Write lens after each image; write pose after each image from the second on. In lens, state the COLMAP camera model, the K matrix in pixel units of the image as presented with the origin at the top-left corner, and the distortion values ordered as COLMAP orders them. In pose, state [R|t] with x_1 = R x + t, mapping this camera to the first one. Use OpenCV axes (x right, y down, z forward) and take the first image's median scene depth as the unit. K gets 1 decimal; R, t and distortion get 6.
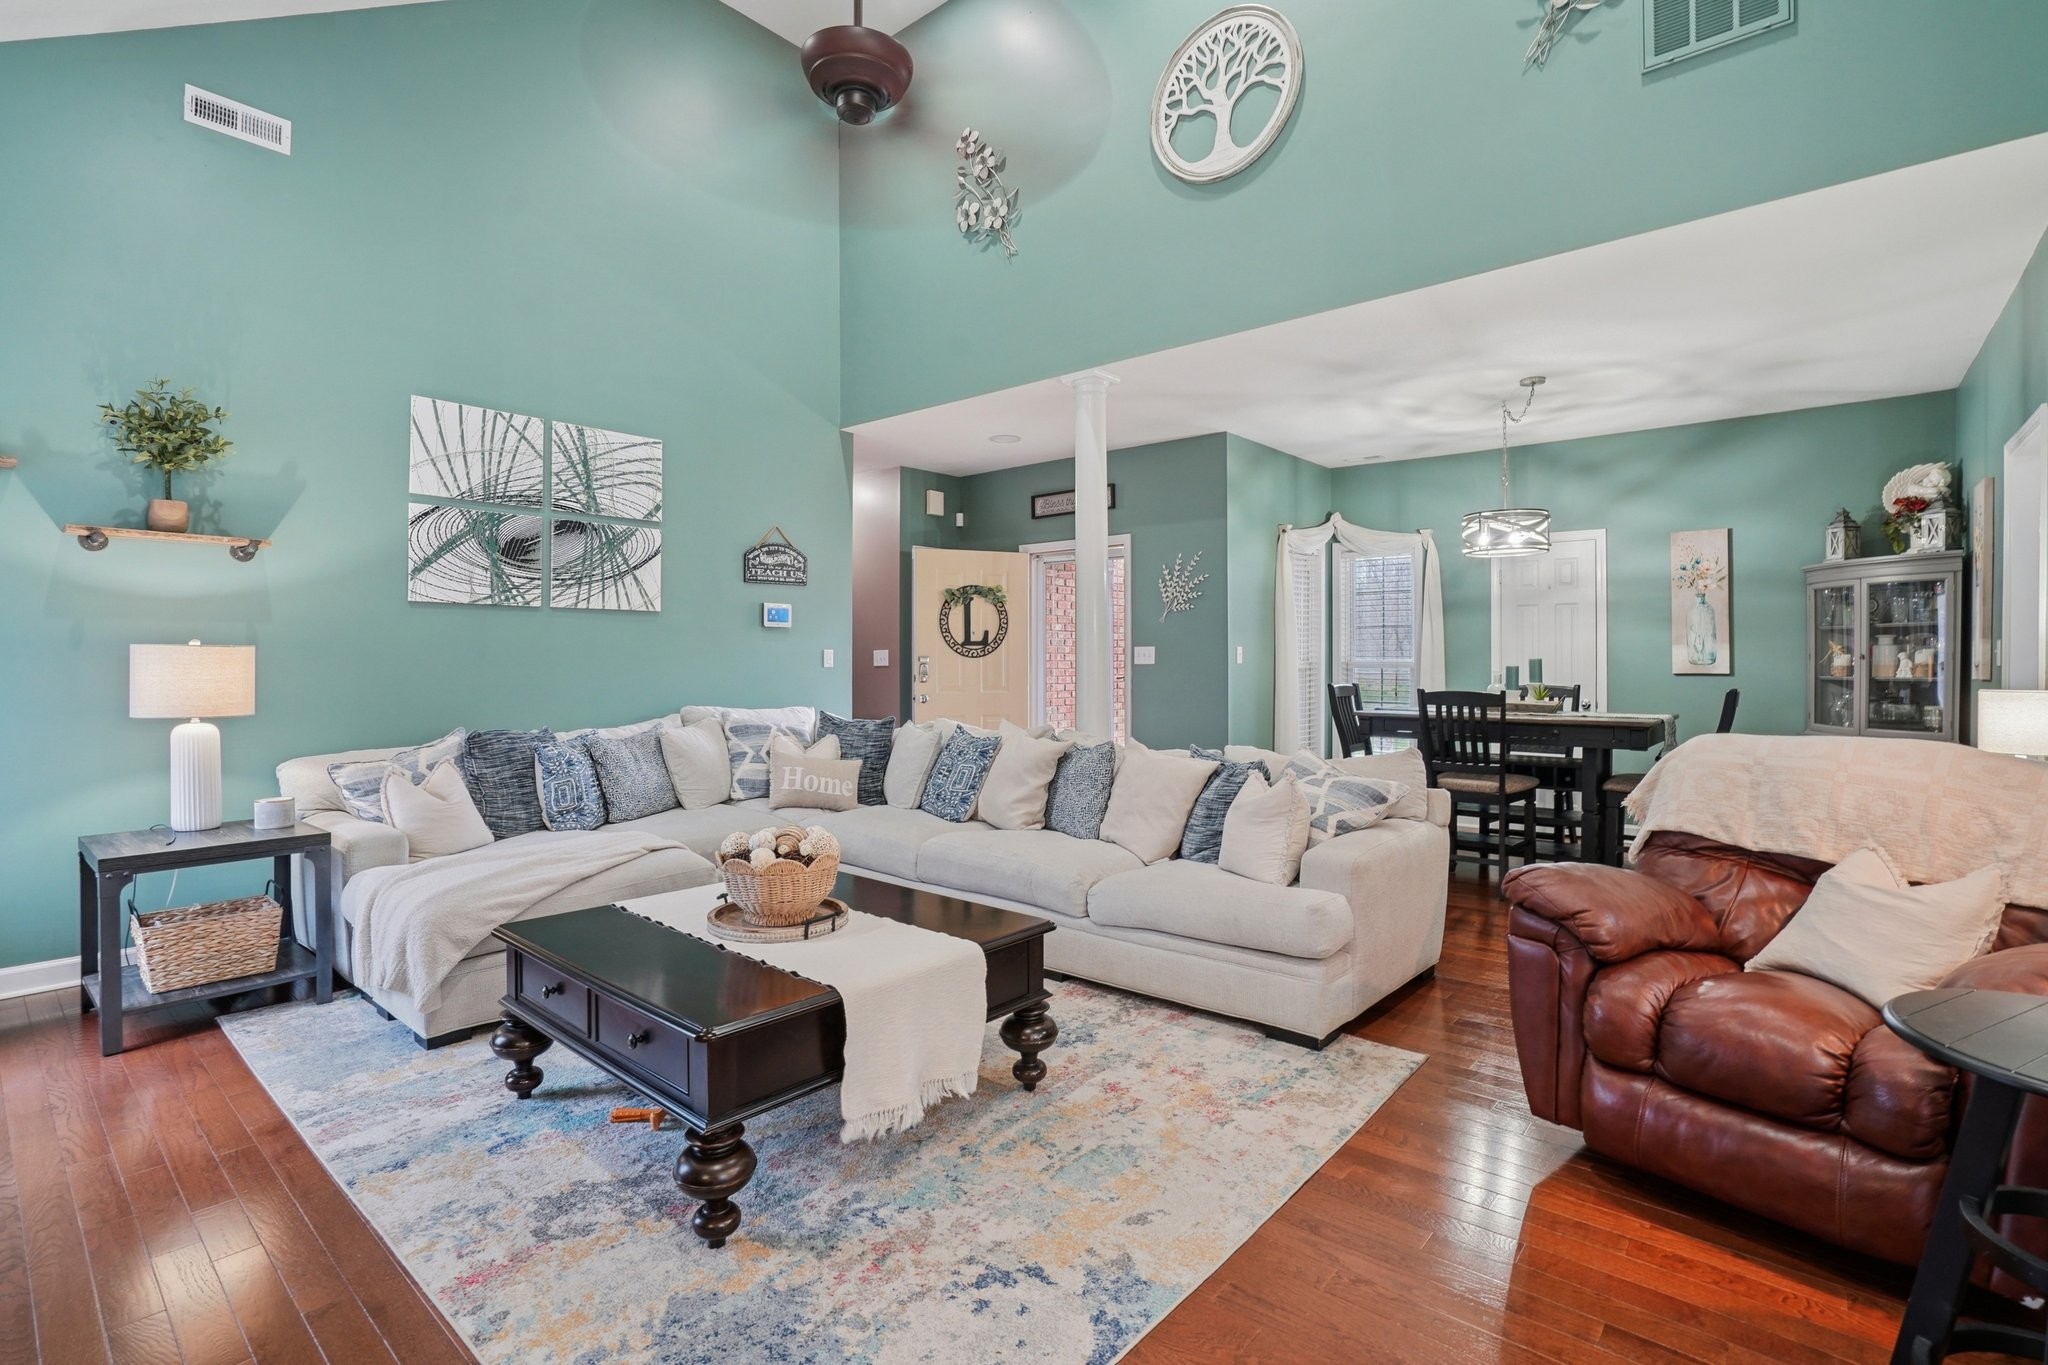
lens RADIAL K [[951.9, 0, 1025.1], [0, 951.9, 669.8], [0, 0, 1]] dist [-0.029246, 0.001864]
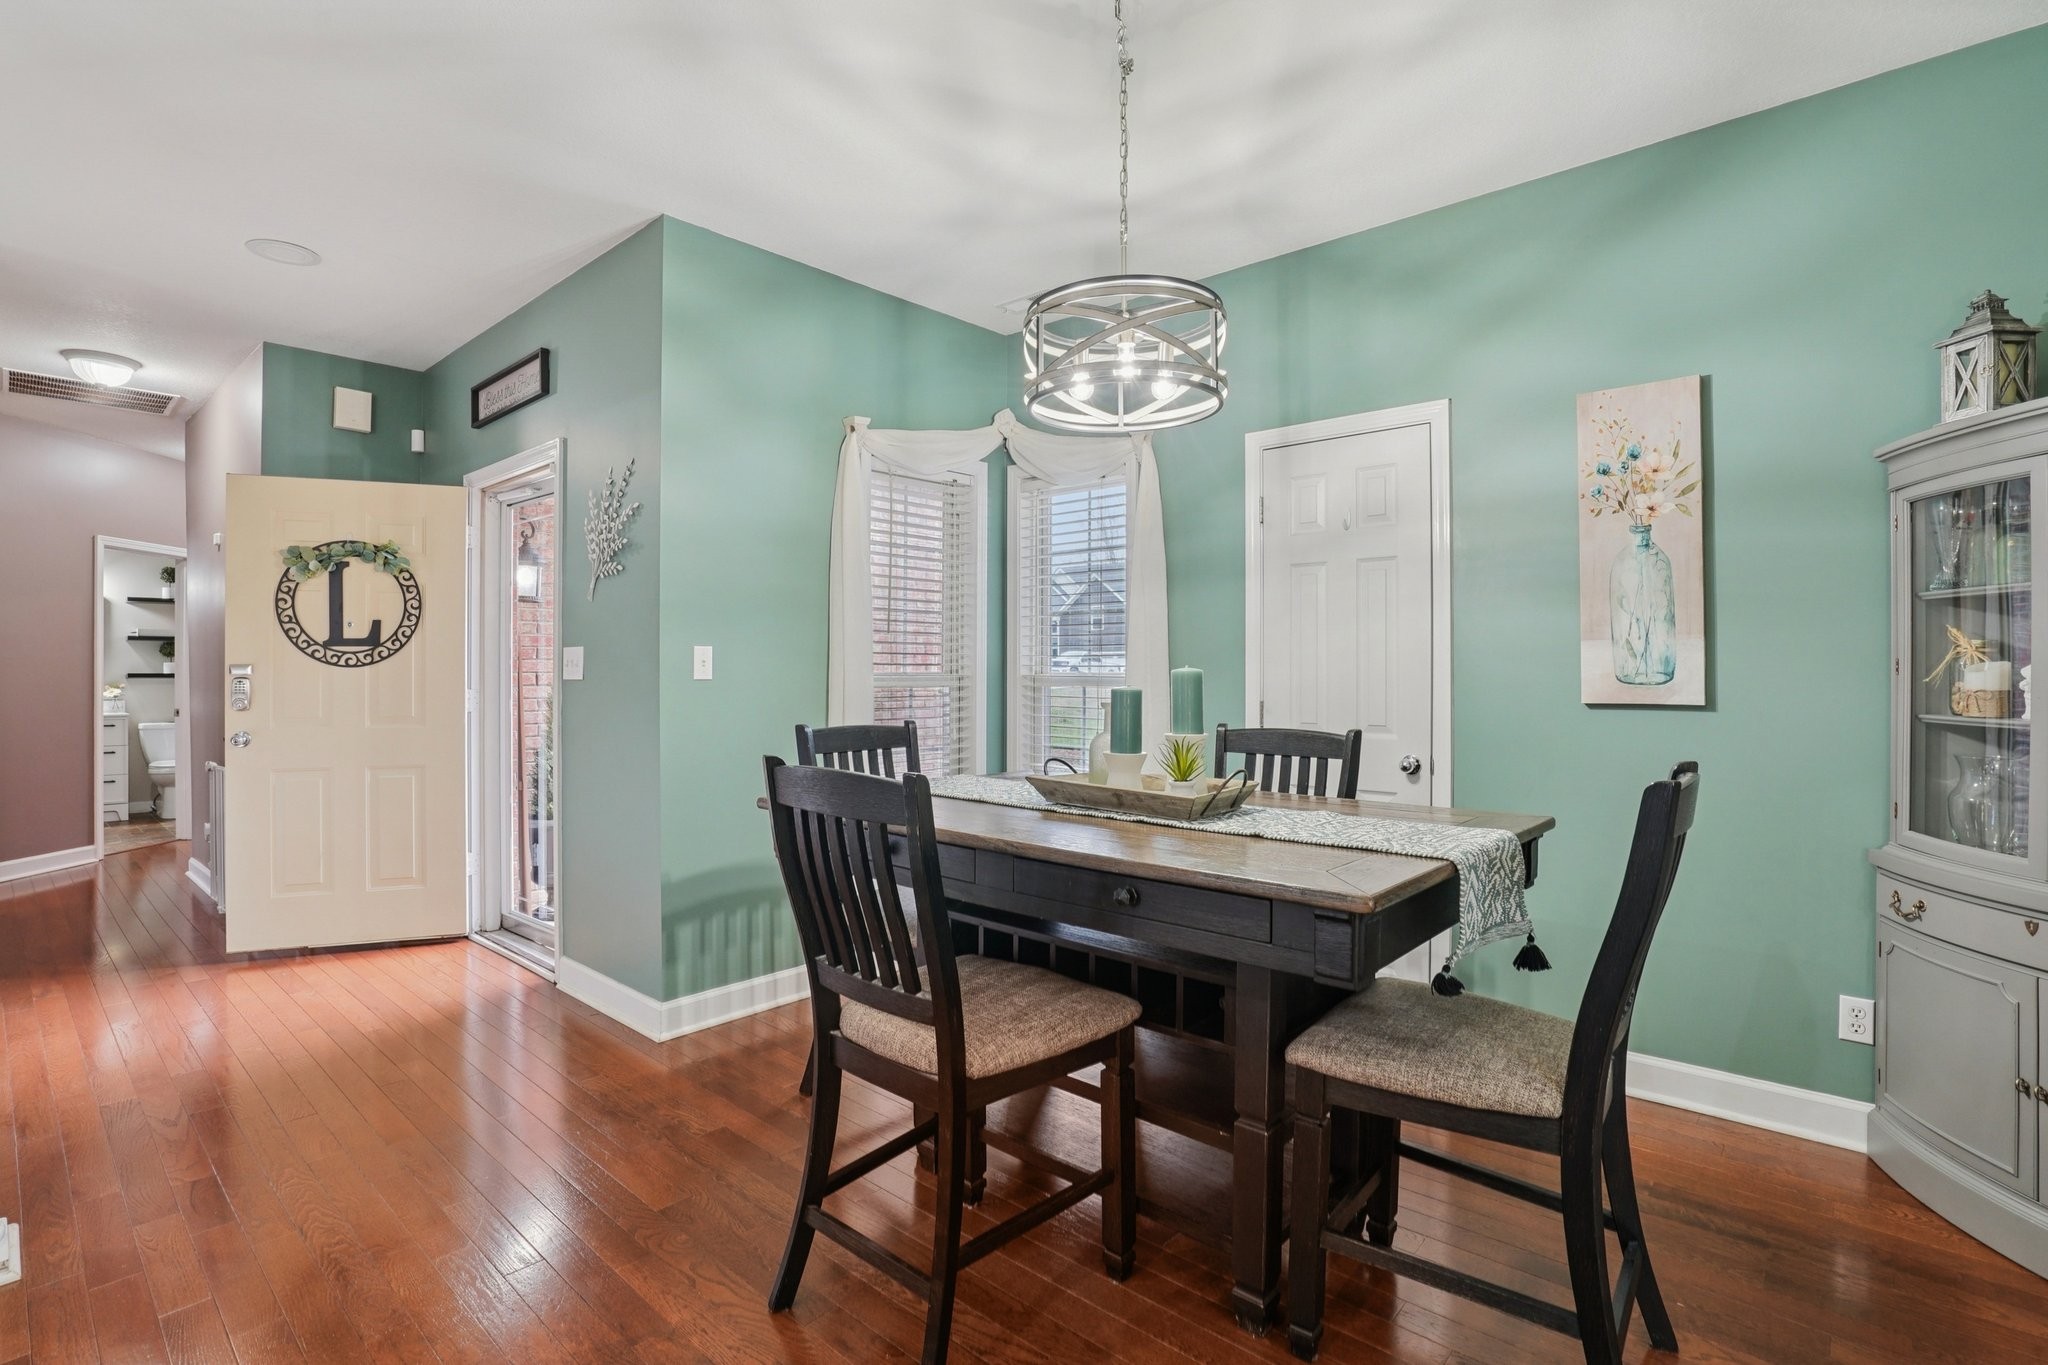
lens RADIAL K [[951.9, 0, 1011.4], [0, 951.9, 679.7], [0, 0, 1]] dist [-0.029246, 0.001864]
pose [[0.999581, 0.000299, -0.028939, 0.095874], [-0.000171, 0.999990, 0.004419, -0.002070], [0.028940, -0.004412, 0.999571, 0.120162]]
